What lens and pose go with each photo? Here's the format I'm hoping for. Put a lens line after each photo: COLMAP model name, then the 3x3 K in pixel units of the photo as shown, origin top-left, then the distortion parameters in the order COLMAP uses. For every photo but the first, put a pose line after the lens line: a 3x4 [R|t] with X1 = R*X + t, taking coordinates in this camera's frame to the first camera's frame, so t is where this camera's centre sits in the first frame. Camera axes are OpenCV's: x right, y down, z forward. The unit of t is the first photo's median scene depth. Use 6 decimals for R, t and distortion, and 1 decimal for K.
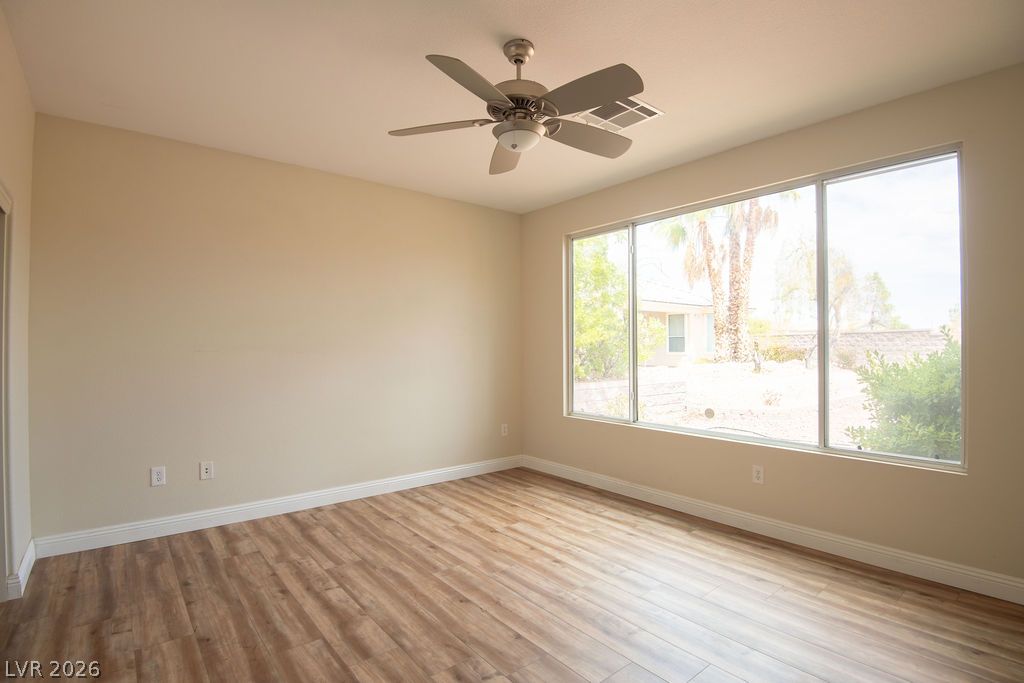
lens RADIAL K [[502.0, 0, 506.4], [0, 502.0, 341.7], [0, 0, 1]] dist [-0.004409, -0.020593]
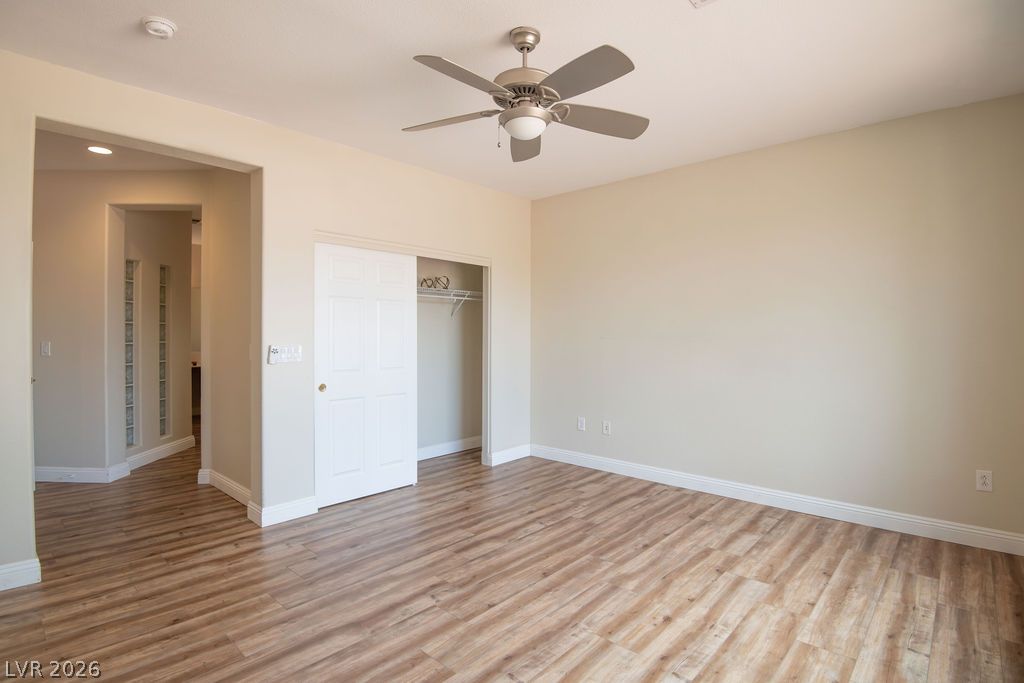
lens RADIAL K [[502.0, 0, 506.4], [0, 502.0, 341.7], [0, 0, 1]] dist [-0.004409, -0.020593]
pose [[0.142788, 0.010967, -0.989693, 0.669371], [0.003803, 0.999925, 0.011629, 0.017578], [0.989746, -0.005424, 0.142736, 0.562313]]
